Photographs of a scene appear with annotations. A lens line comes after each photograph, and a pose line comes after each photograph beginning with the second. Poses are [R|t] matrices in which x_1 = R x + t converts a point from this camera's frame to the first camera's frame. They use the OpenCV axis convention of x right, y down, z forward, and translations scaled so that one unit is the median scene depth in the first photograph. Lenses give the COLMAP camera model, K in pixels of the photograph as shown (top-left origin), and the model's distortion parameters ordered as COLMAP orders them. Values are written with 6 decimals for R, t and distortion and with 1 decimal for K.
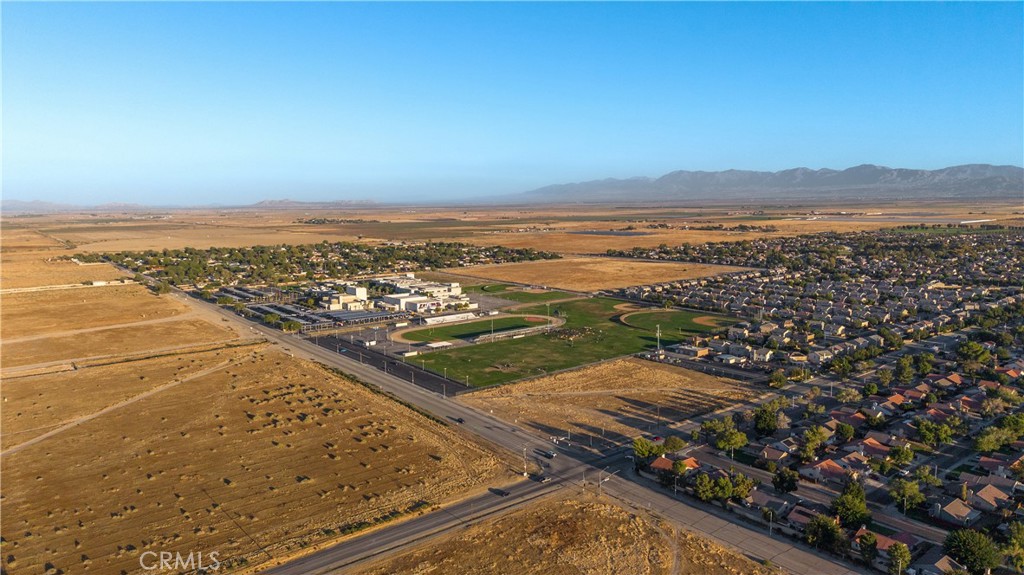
lens RADIAL K [[677.6, 0, 508.6], [0, 677.6, 288.1], [0, 0, 1]] dist [0.060383, -0.073178]
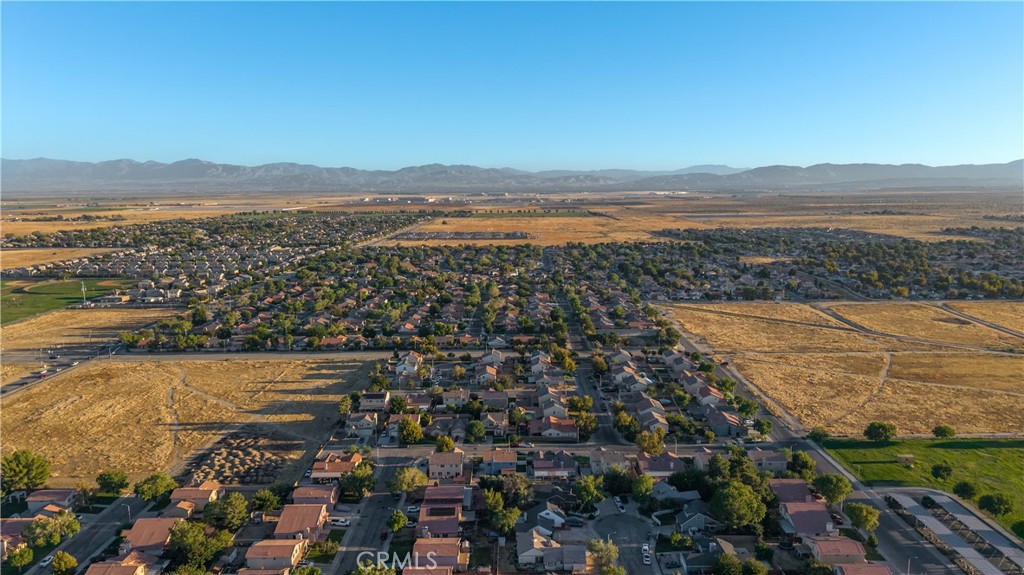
lens RADIAL K [[677.6, 0, 508.6], [0, 677.6, 288.1], [0, 0, 1]] dist [0.060383, -0.073178]
pose [[0.620058, -0.106728, 0.777262, -0.102538], [0.099352, 0.993410, 0.057150, 0.028183], [-0.778240, 0.041786, 0.626576, -0.140148]]
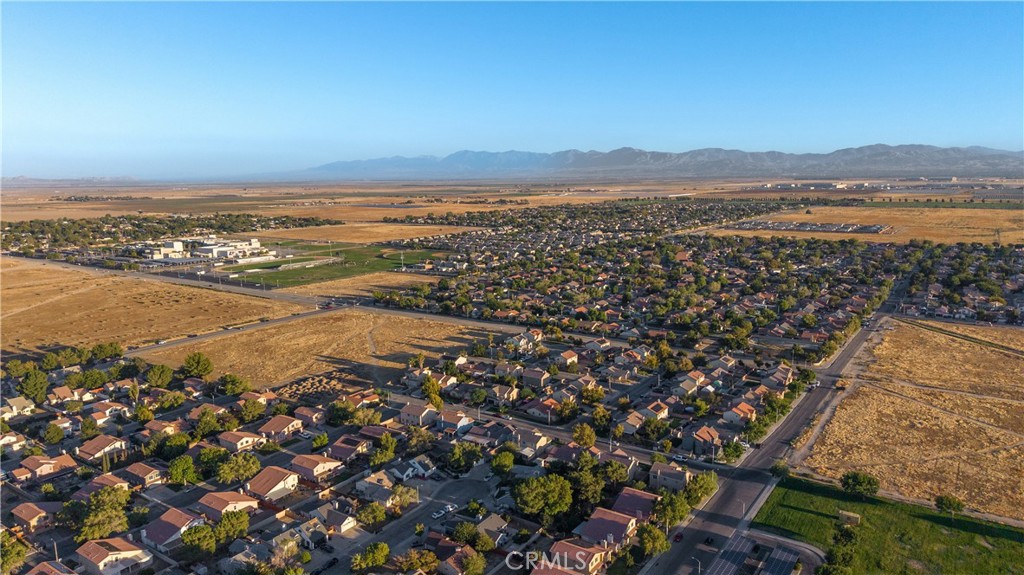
lens RADIAL K [[677.6, 0, 508.6], [0, 677.6, 288.1], [0, 0, 1]] dist [0.060383, -0.073178]
pose [[0.953423, -0.046555, 0.298021, -0.007145], [0.037362, 0.998636, 0.036474, 0.035937], [-0.299313, -0.023641, 0.953862, -0.234132]]
